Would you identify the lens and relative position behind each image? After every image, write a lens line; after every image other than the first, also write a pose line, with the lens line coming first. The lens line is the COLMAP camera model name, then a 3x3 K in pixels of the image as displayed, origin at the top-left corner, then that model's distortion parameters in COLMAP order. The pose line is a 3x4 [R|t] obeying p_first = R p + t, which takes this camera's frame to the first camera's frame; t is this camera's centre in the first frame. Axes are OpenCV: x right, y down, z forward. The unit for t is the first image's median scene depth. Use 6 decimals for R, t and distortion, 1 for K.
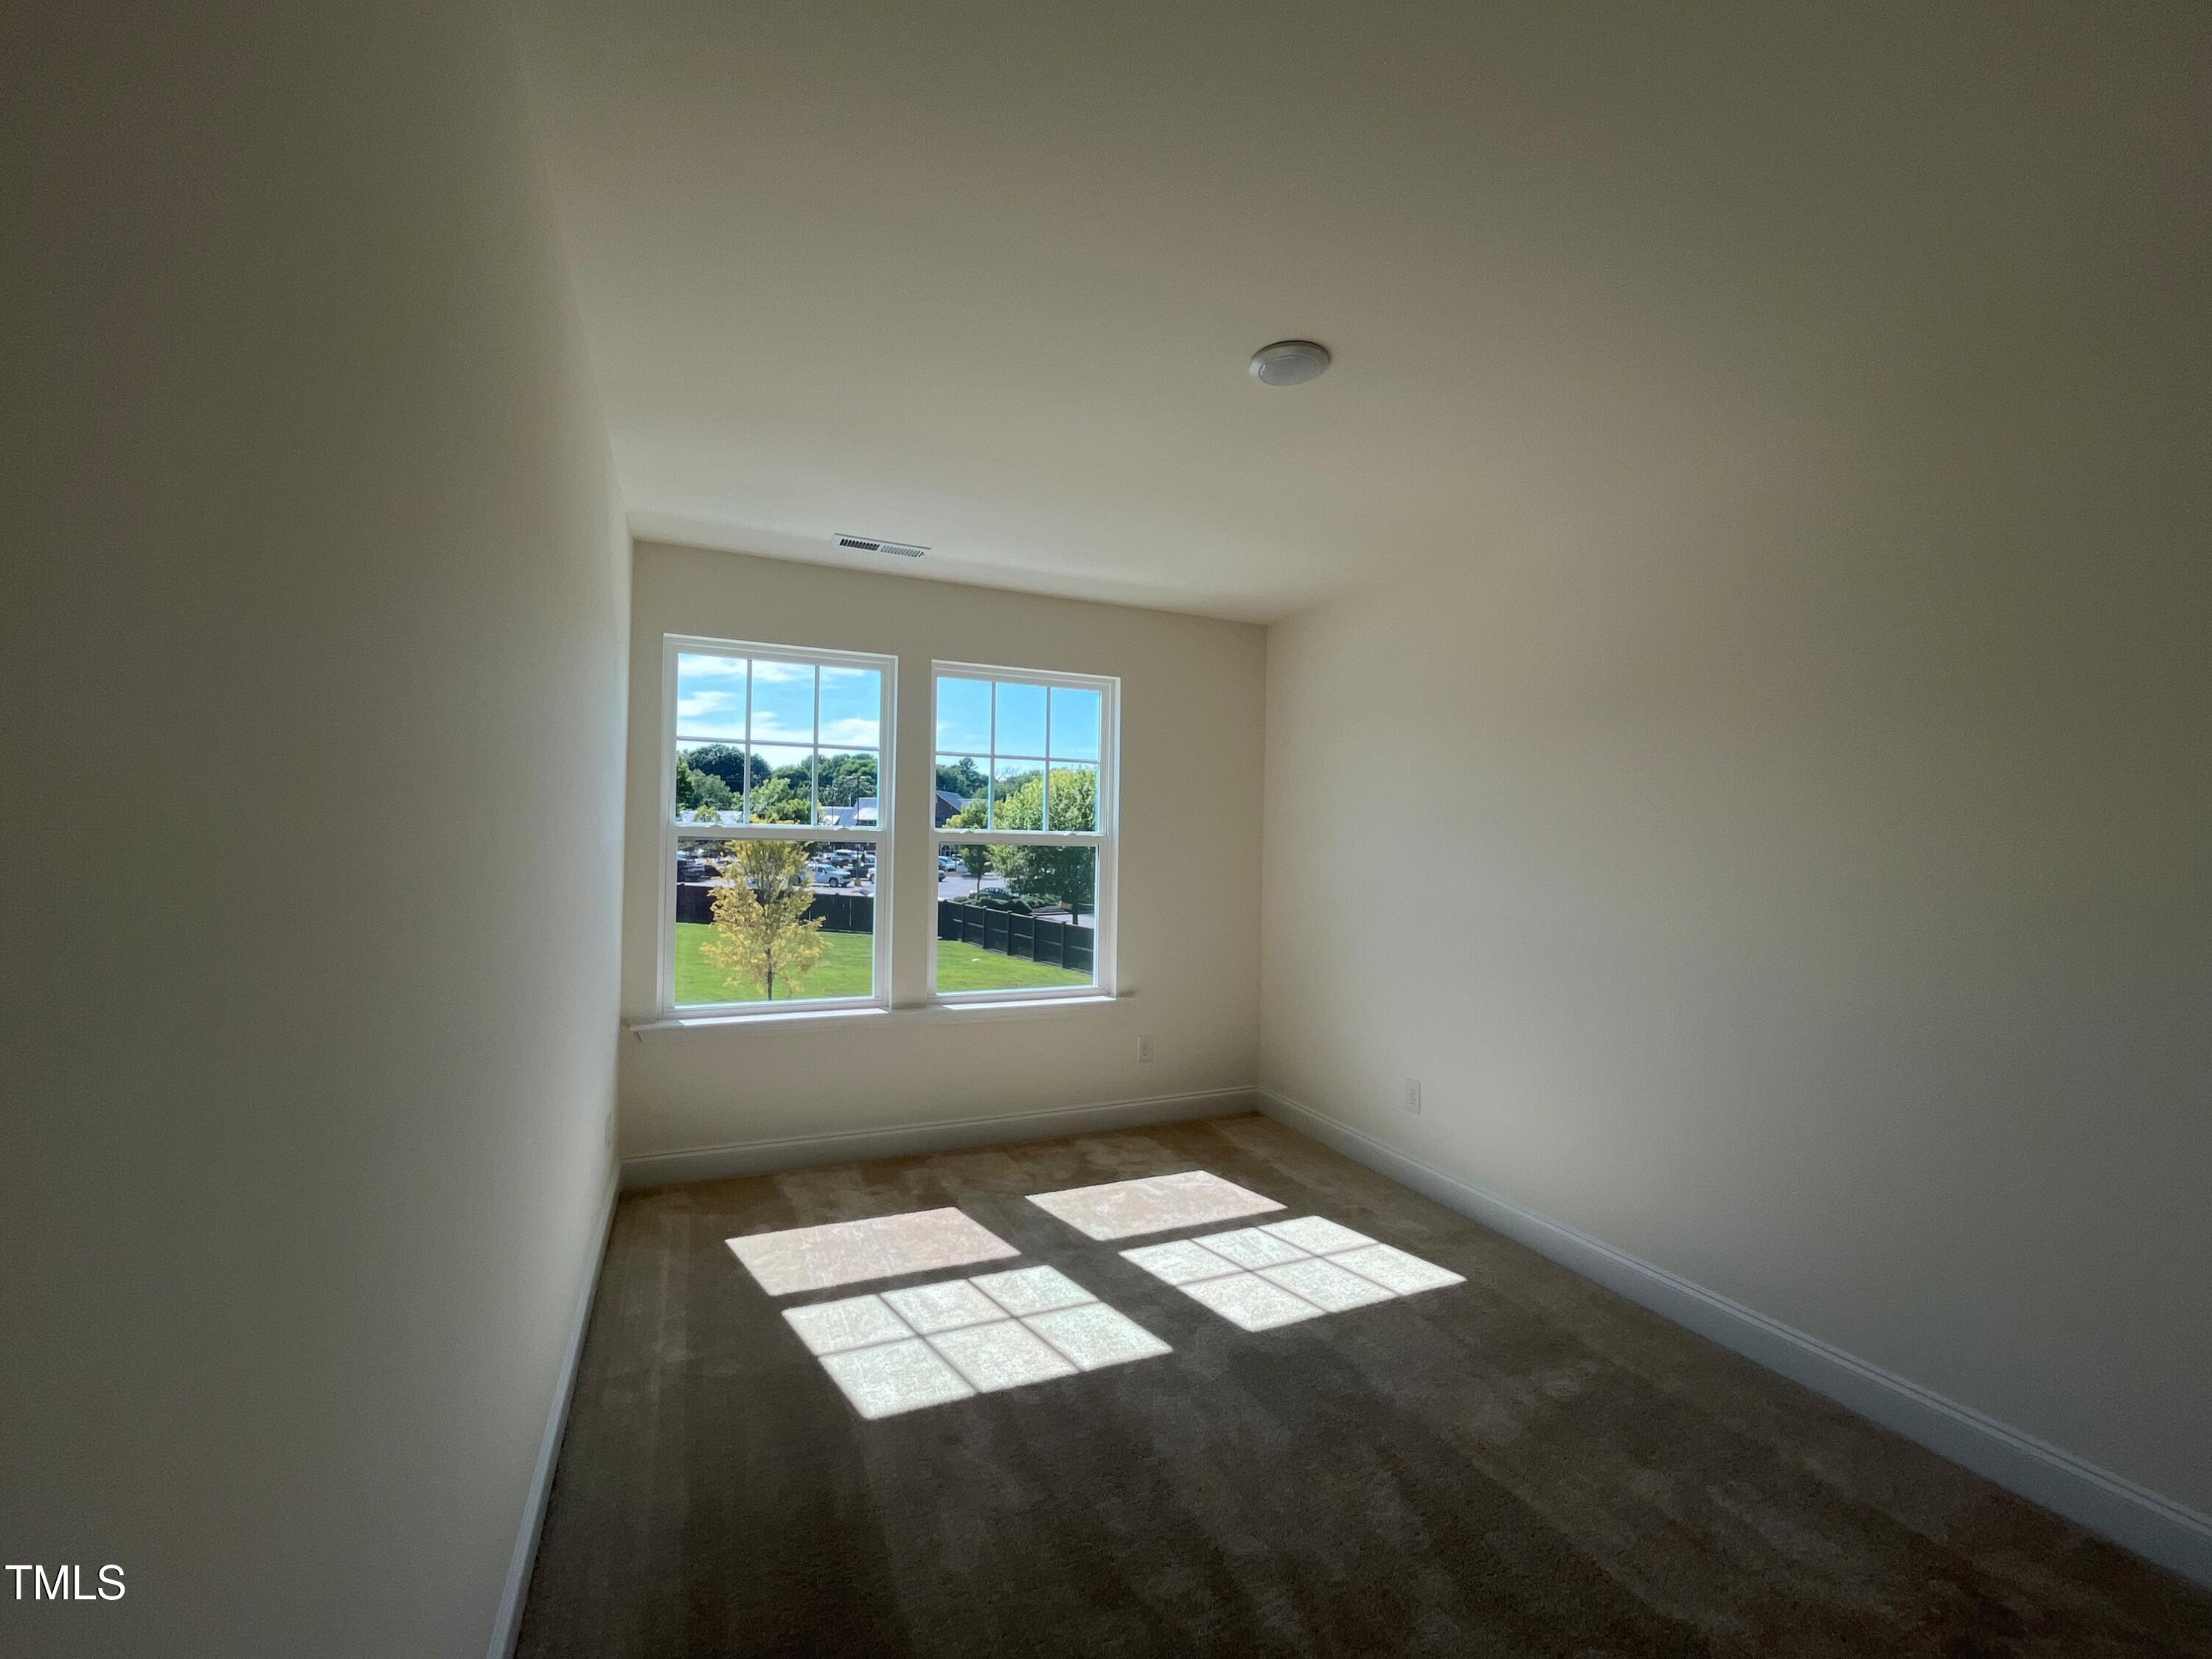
lens RADIAL K [[907.5, 0, 1106.0], [0, 907.5, 829.5], [0, 0, 1]] dist [-0.000948, -0.000091]
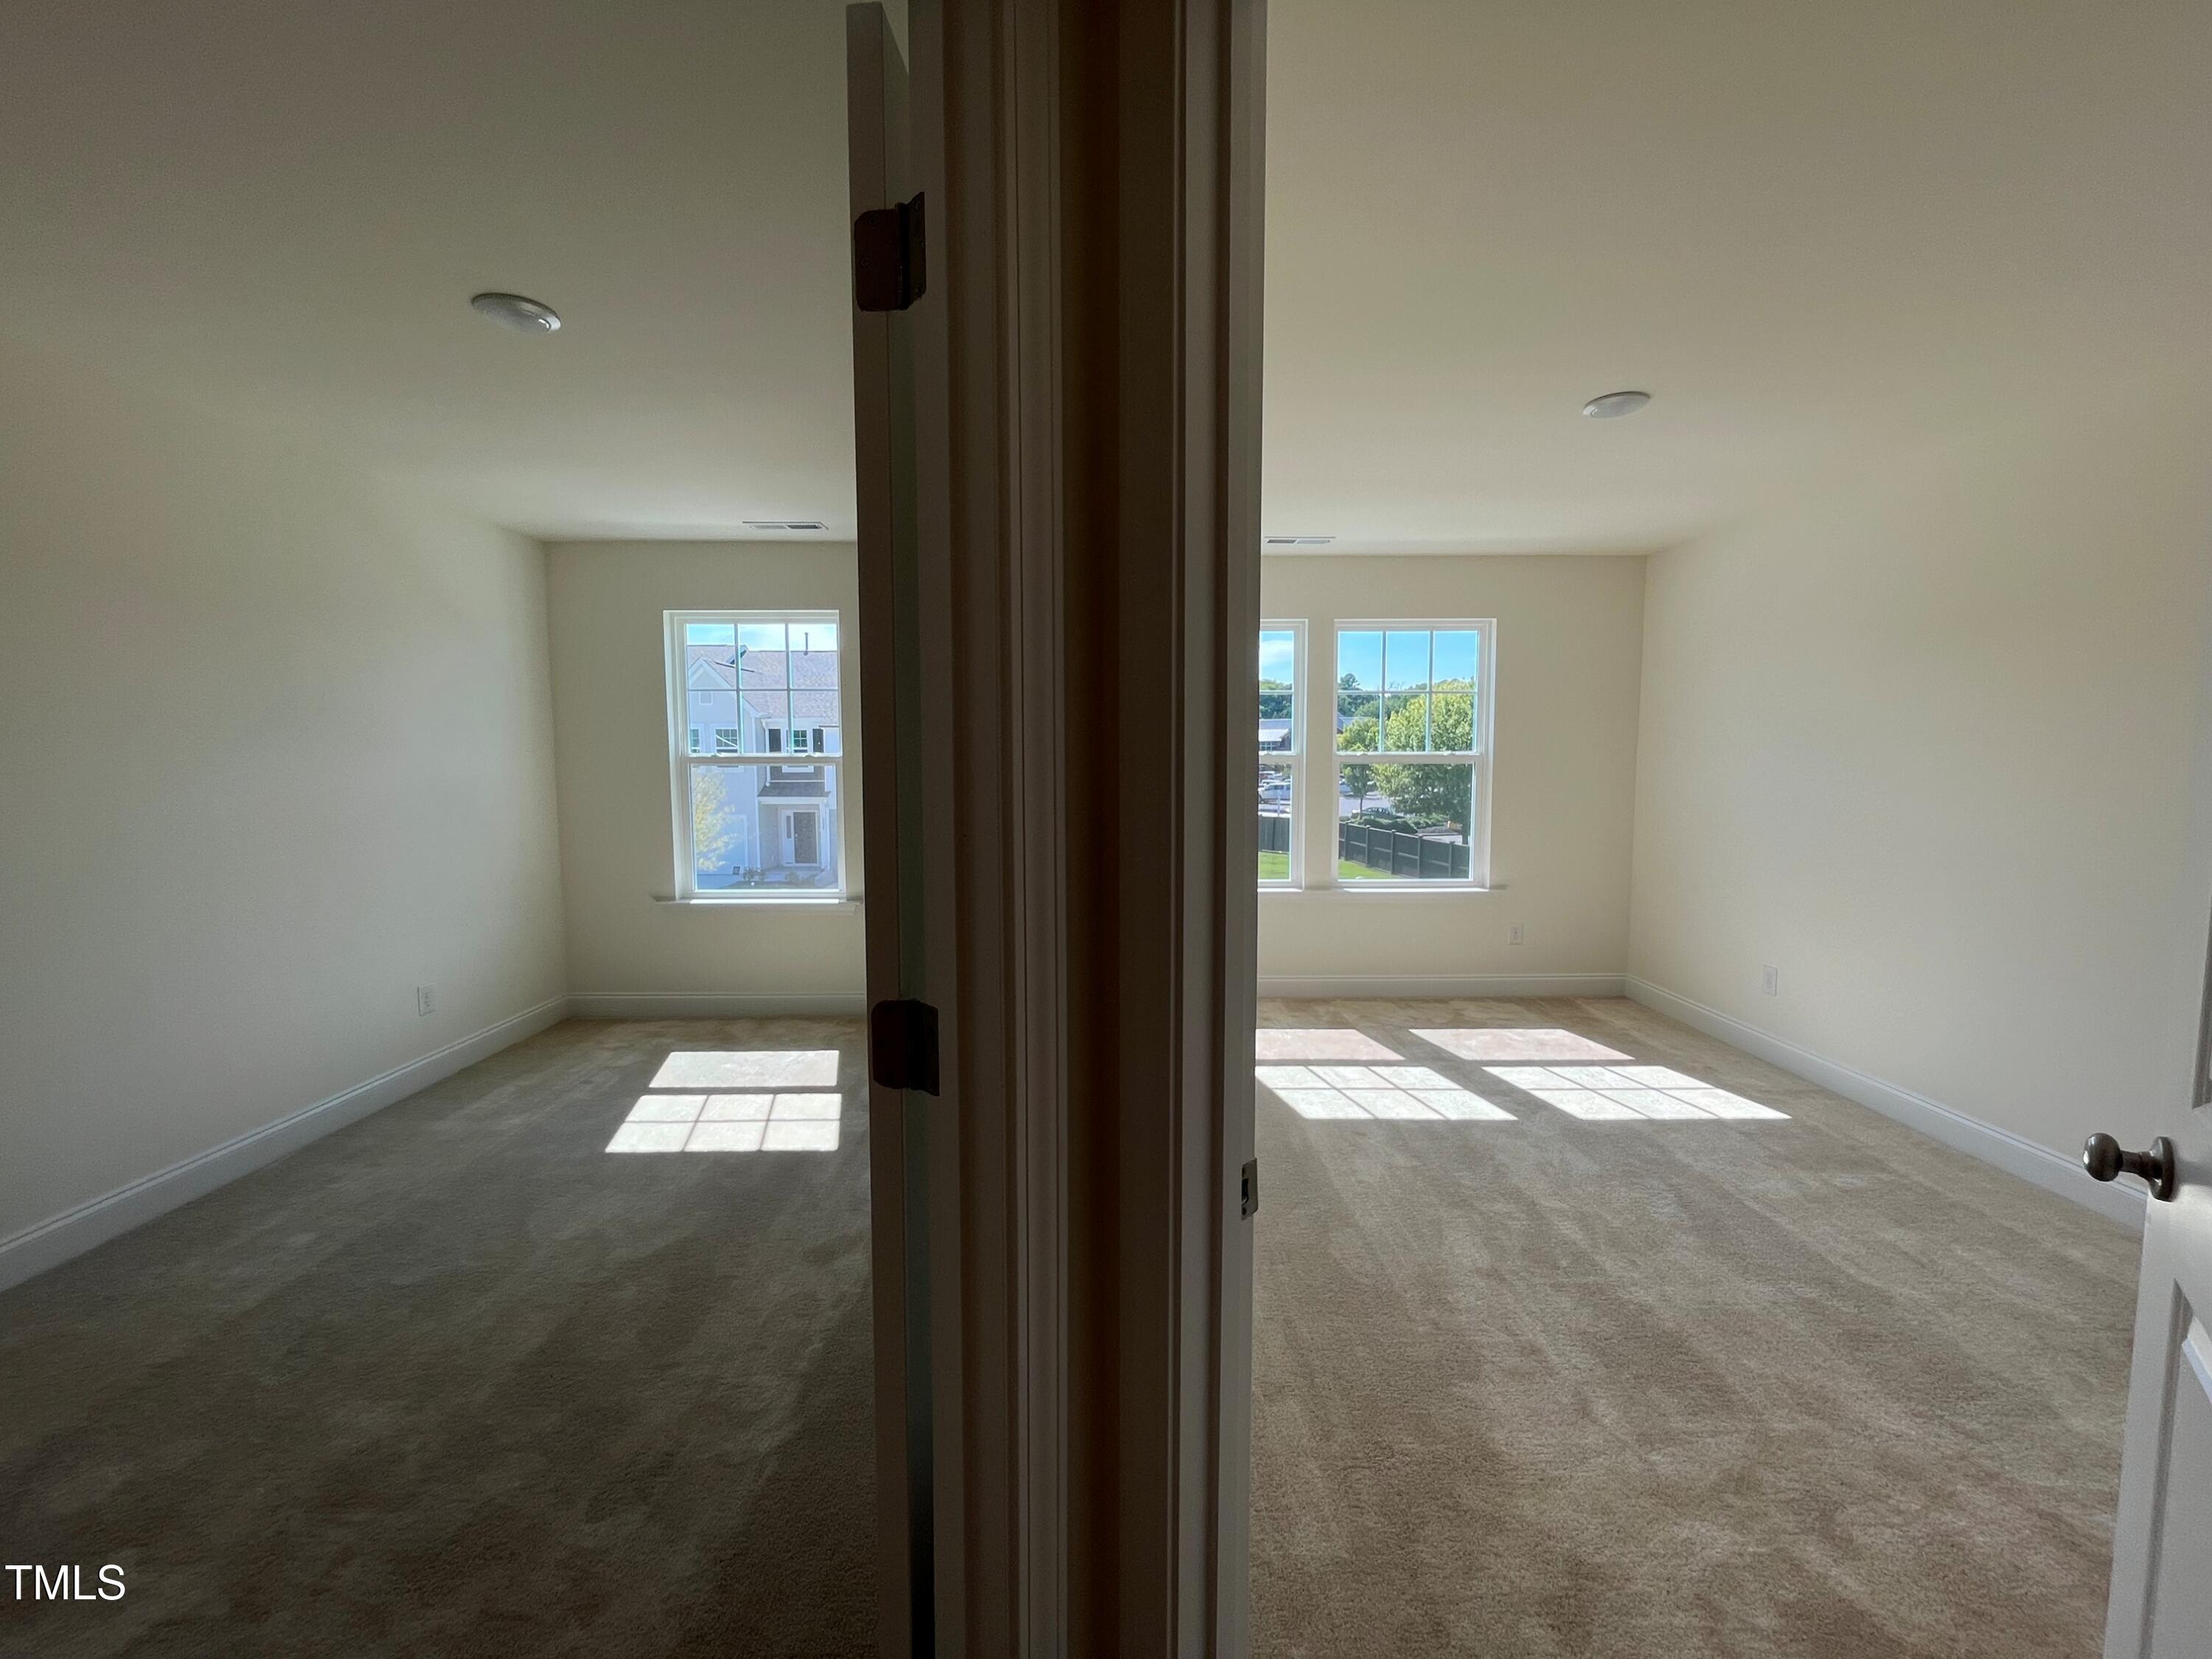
lens RADIAL K [[907.5, 0, 1106.0], [0, 907.5, 829.5], [0, 0, 1]] dist [-0.000948, -0.000091]
pose [[0.916081, 0.011151, -0.400838, 0.035859], [0.024035, 0.996289, 0.082647, -0.007554], [0.400272, -0.085345, 0.912414, -0.386044]]
